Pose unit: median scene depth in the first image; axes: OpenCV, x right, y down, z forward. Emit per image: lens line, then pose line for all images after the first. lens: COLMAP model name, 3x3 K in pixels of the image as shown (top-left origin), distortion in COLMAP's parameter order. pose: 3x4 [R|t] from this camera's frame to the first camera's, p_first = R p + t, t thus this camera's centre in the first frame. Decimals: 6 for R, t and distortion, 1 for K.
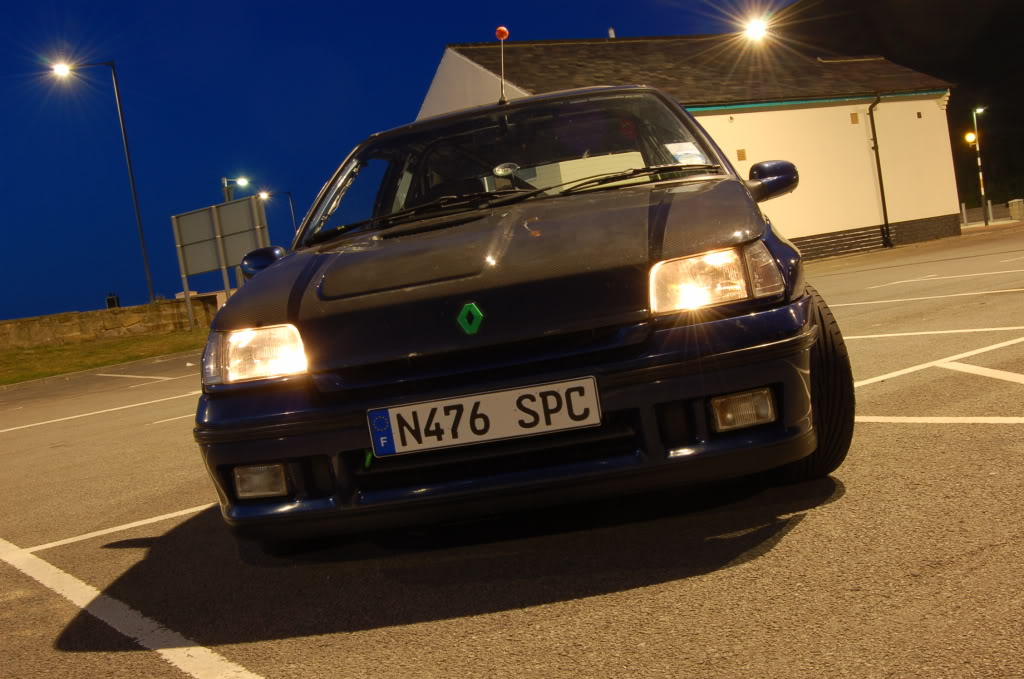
lens RADIAL K [[1166.0, 0, 512.0], [0, 1166.0, 339.5], [0, 0, 1]] dist [-0.084353, 0.014909]
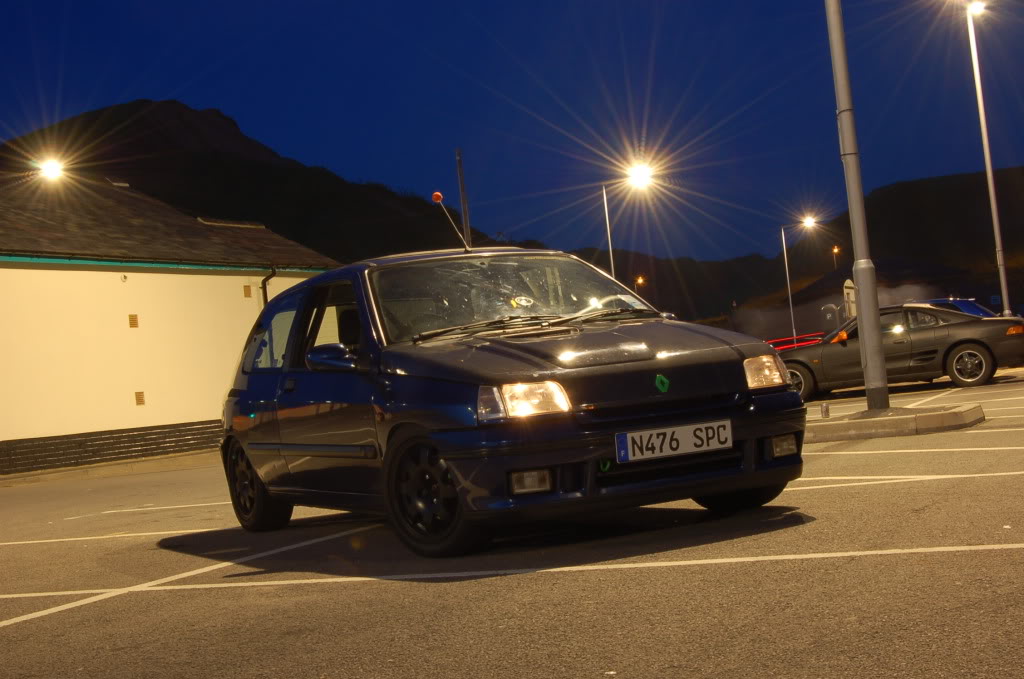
lens RADIAL K [[1585.9, 0, 512.0], [0, 1585.9, 339.5], [0, 0, 1]] dist [-0.040933, -0.049672]
pose [[0.835042, 0.087525, 0.543179, -1.482915], [-0.000132, 0.987297, -0.158885, 0.286531], [-0.550186, 0.132604, 0.824446, -0.791024]]
